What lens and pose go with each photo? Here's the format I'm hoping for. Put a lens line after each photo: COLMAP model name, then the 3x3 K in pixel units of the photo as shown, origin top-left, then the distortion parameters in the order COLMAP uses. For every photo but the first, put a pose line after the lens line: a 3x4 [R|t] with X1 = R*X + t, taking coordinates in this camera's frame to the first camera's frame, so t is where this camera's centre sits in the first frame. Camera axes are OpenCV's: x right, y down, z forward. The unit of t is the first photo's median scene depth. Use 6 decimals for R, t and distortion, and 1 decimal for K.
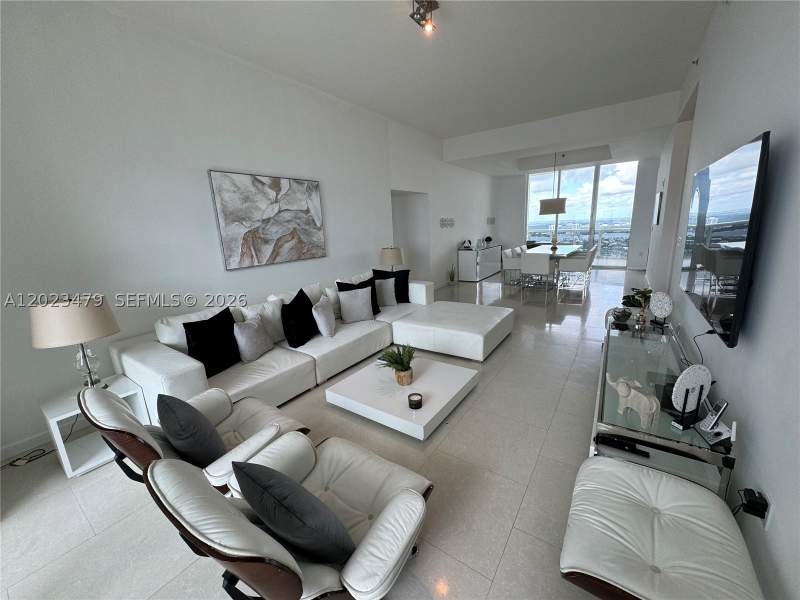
lens RADIAL K [[318.9, 0, 400.8], [0, 318.9, 297.2], [0, 0, 1]] dist [-0.000512, -0.000420]
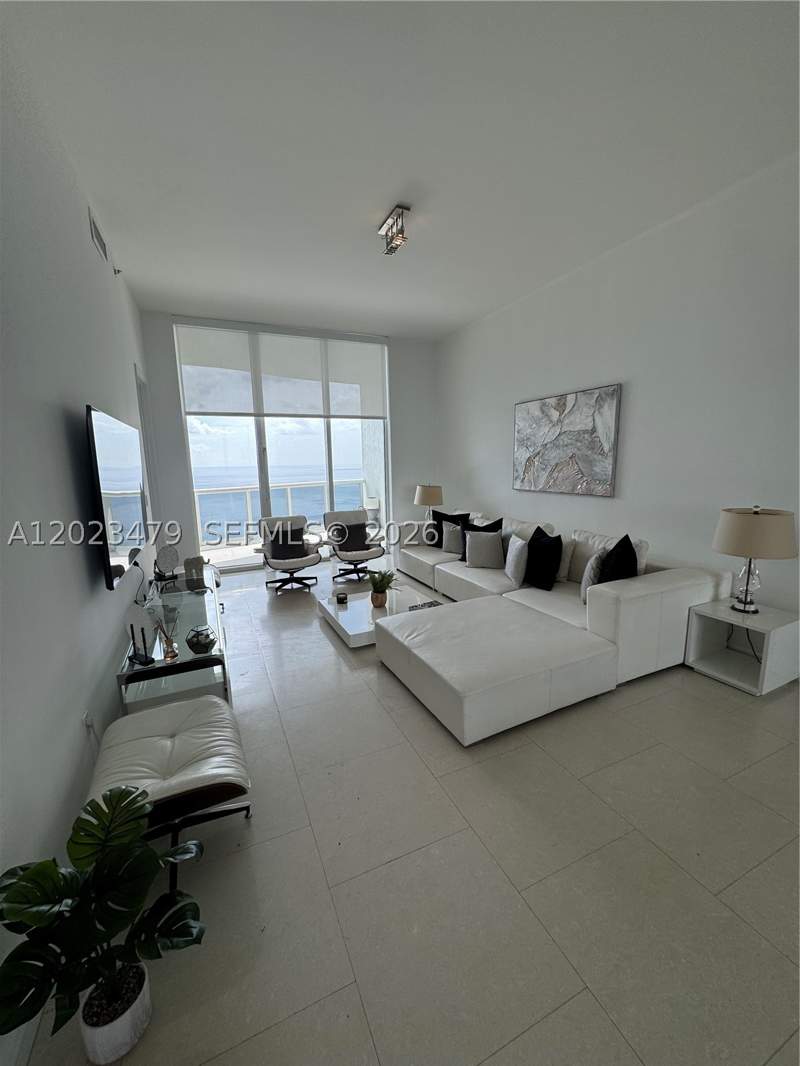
lens RADIAL K [[425.0, 0, 391.4], [0, 425.0, 535.1], [0, 0, 1]] dist [-0.000512, -0.000420]
pose [[-0.514012, 0.200300, -0.834069, 0.820735], [-0.150044, 0.936368, 0.317335, -0.291809], [0.844558, 0.288262, -0.451251, 1.143977]]
